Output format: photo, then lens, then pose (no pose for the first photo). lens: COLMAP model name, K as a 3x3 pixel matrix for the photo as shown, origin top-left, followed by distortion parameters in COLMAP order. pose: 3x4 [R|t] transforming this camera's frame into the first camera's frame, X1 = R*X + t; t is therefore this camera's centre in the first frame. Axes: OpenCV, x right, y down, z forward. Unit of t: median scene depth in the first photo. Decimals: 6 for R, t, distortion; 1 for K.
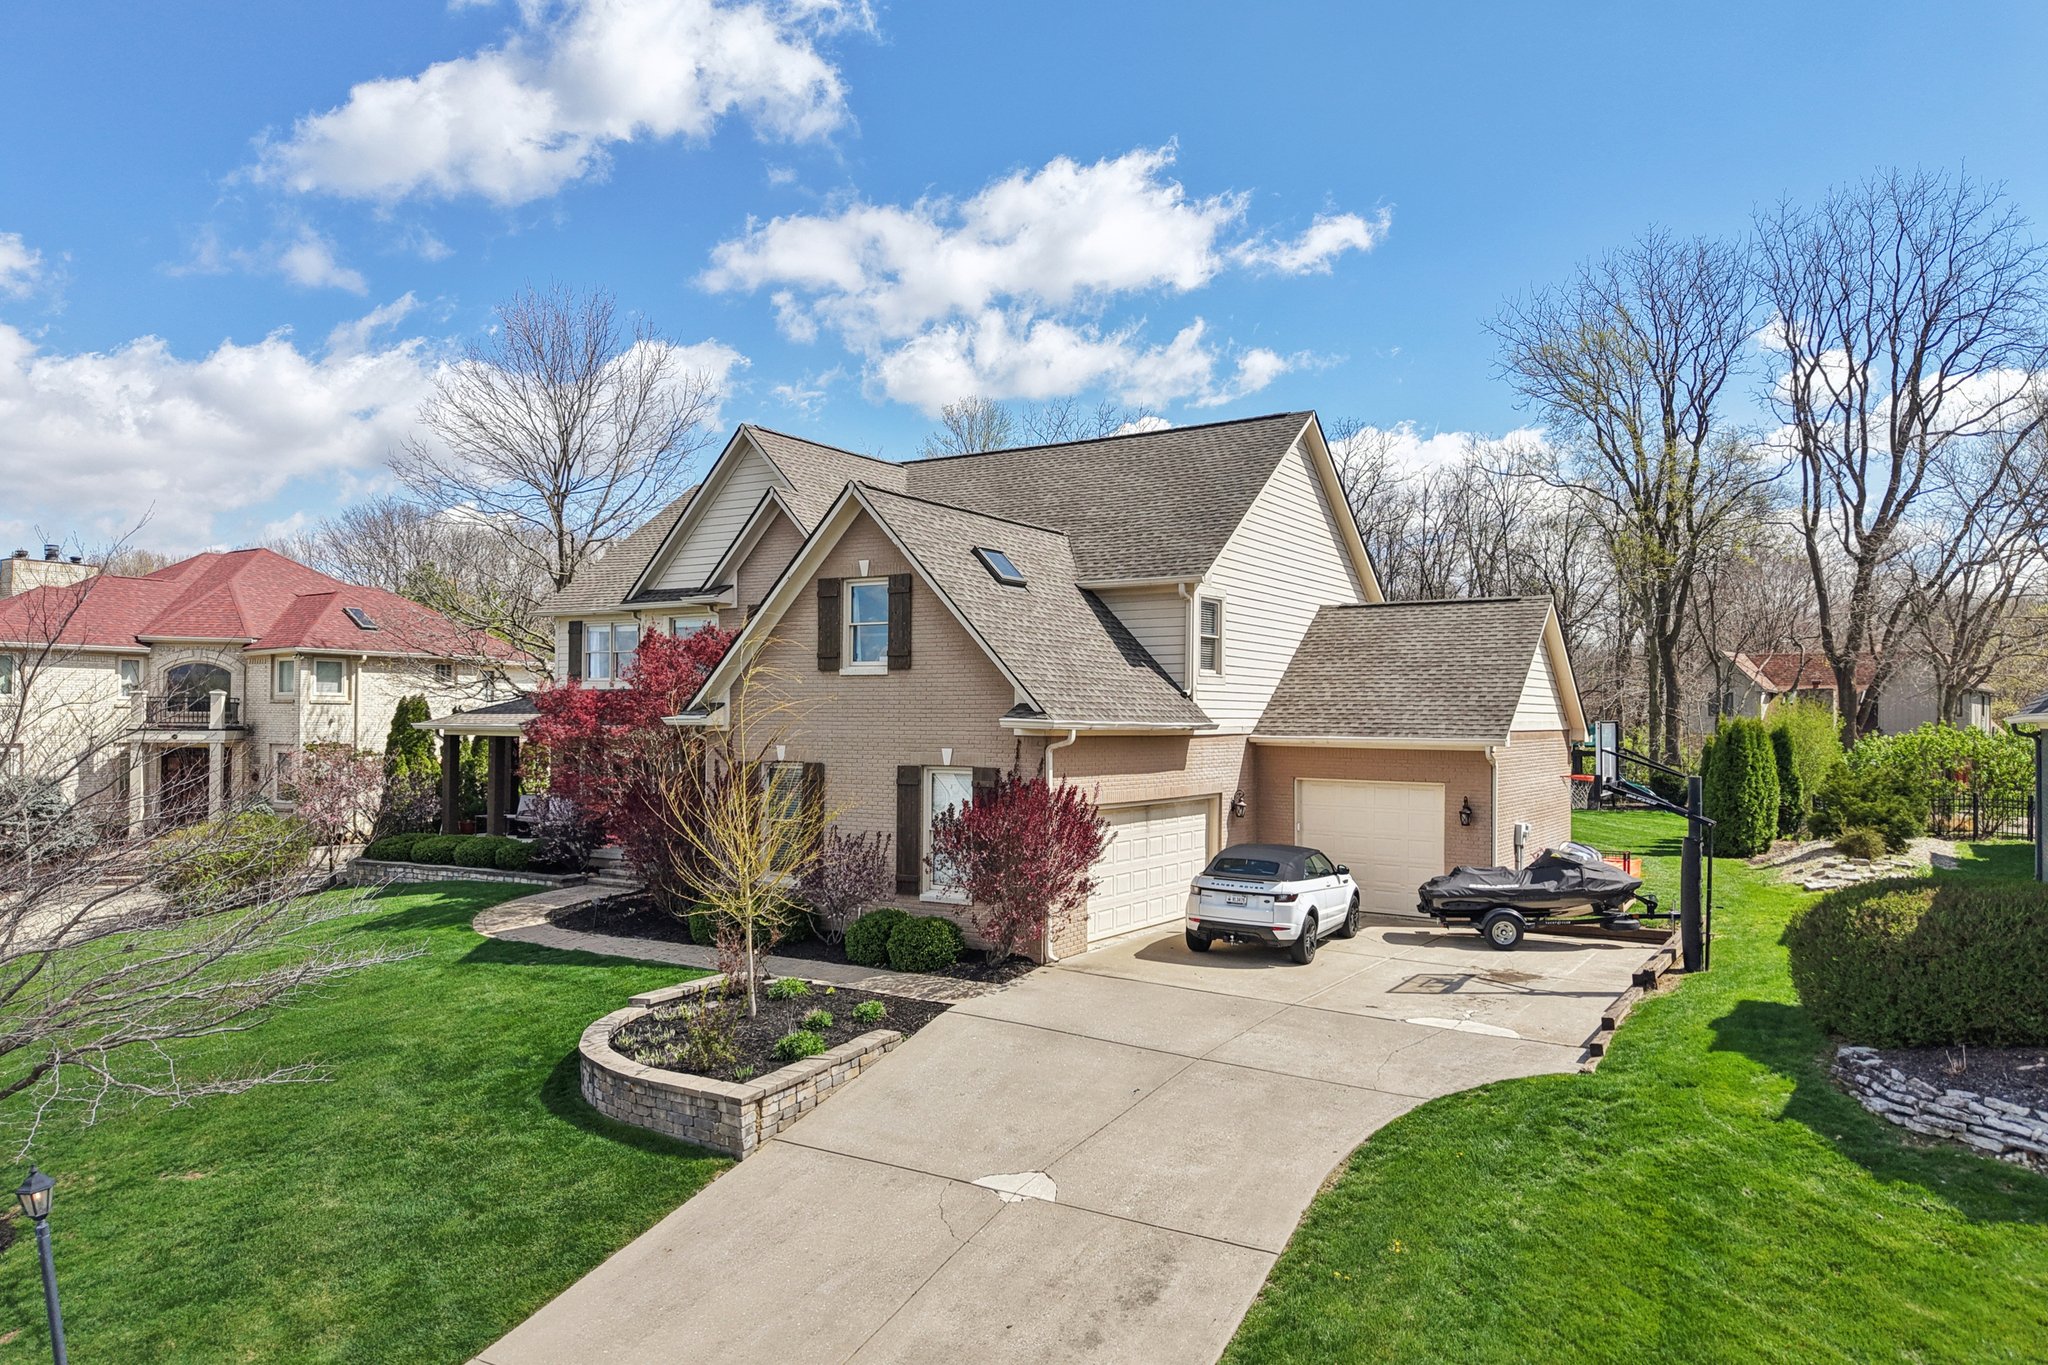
lens RADIAL K [[1390.9, 0, 1024.0], [0, 1390.9, 682.5], [0, 0, 1]] dist [0.009578, -0.005124]
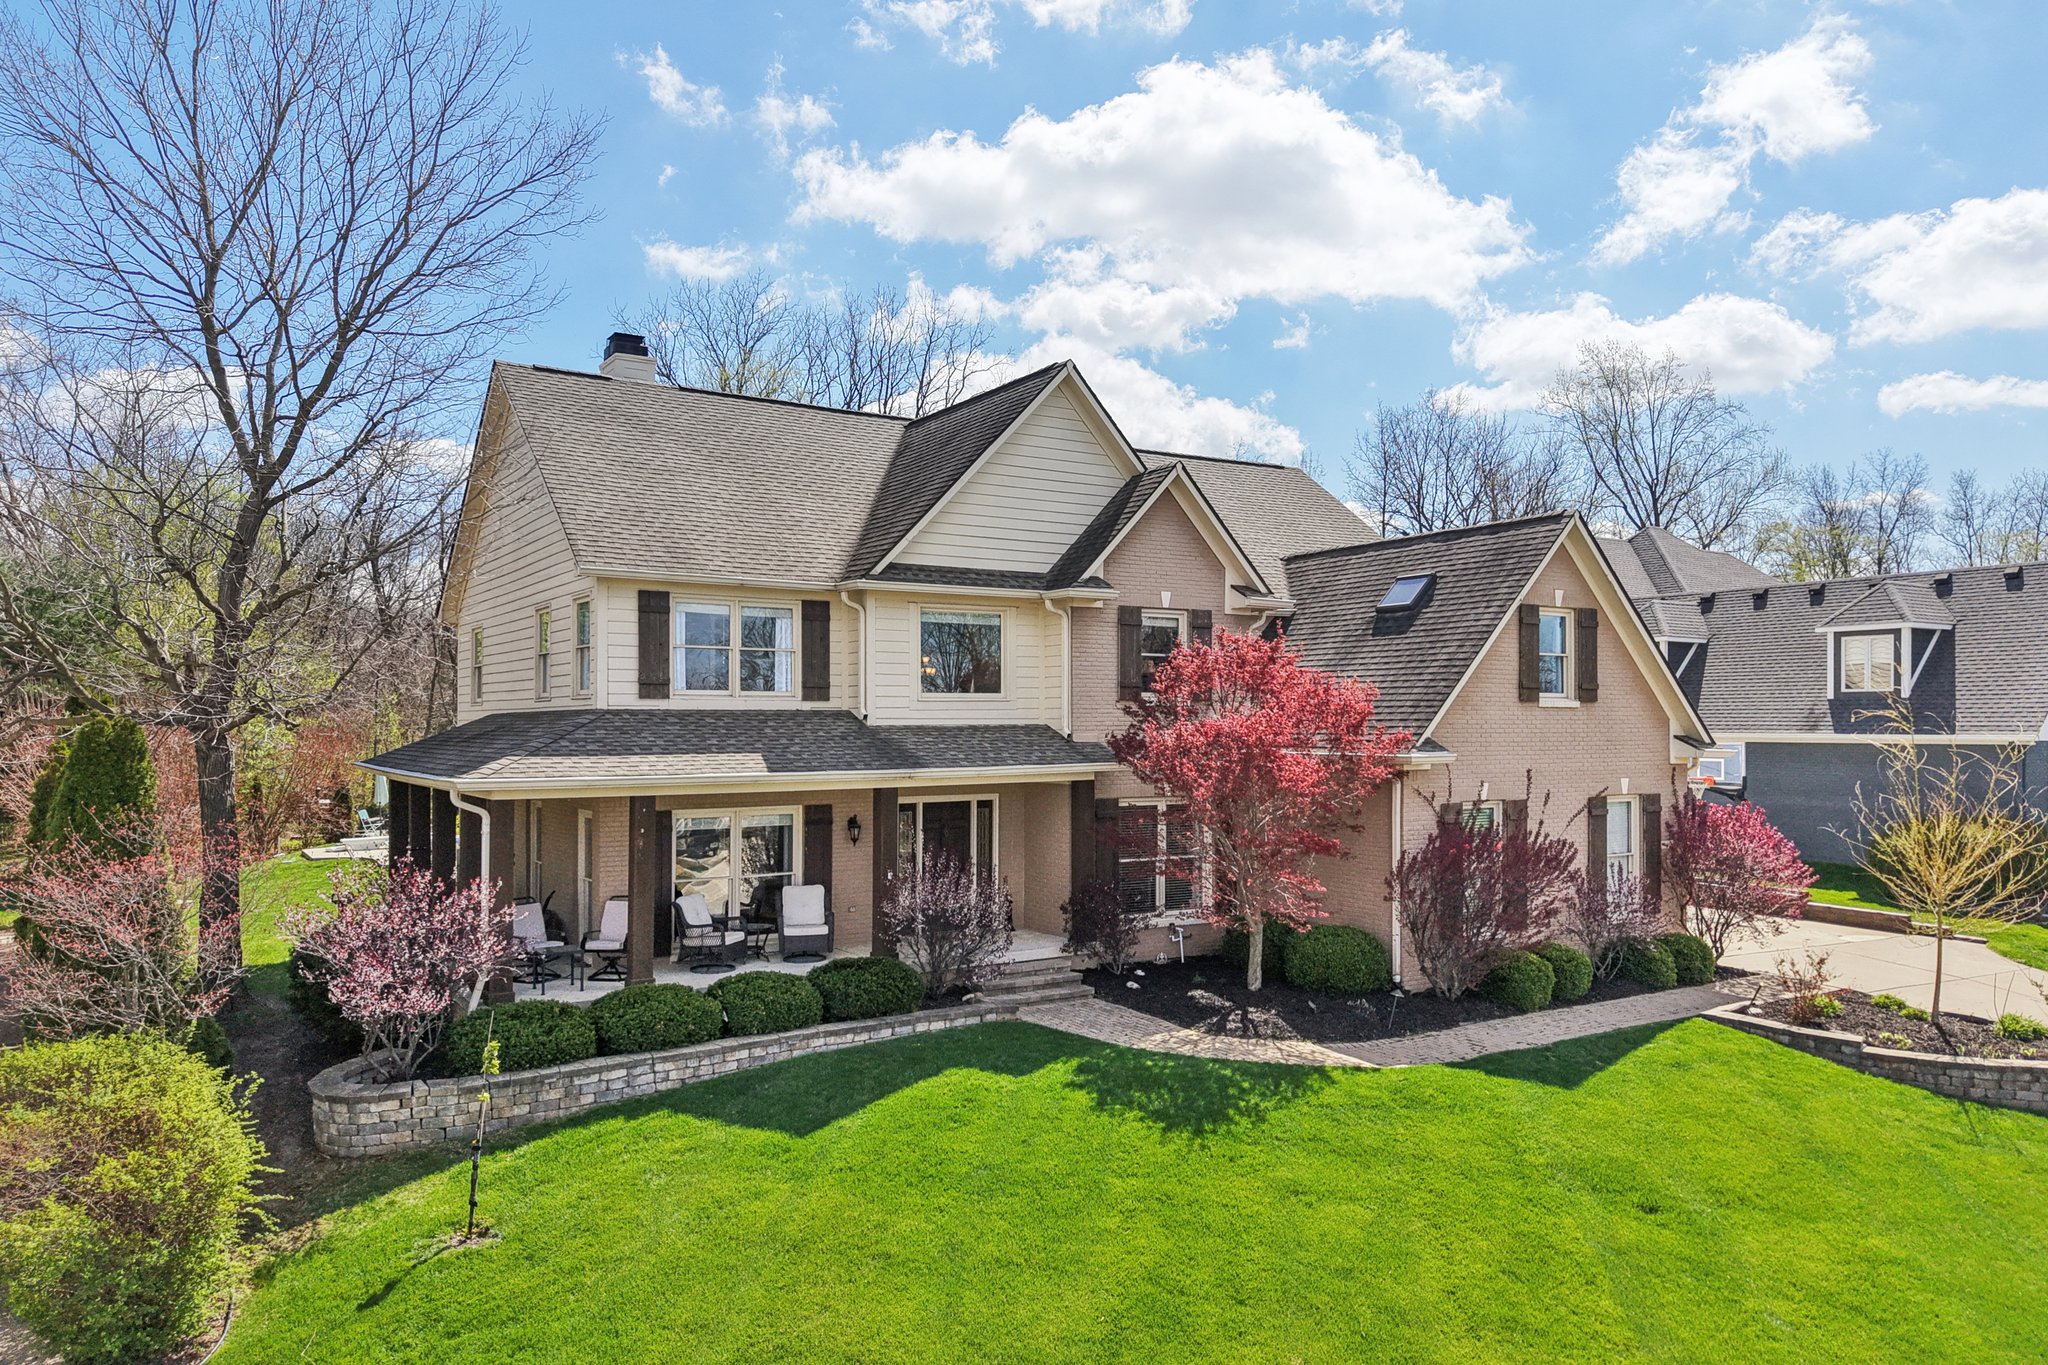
lens RADIAL K [[1401.7, 0, 1046.6], [0, 1401.7, 700.0], [0, 0, 1]] dist [-0.015090, 0.038189]
pose [[0.417648, 0.000896, 0.908609, -1.177971], [-0.021431, 0.999731, 0.008865, -0.010803], [-0.908356, -0.023175, 0.417554, 0.914280]]
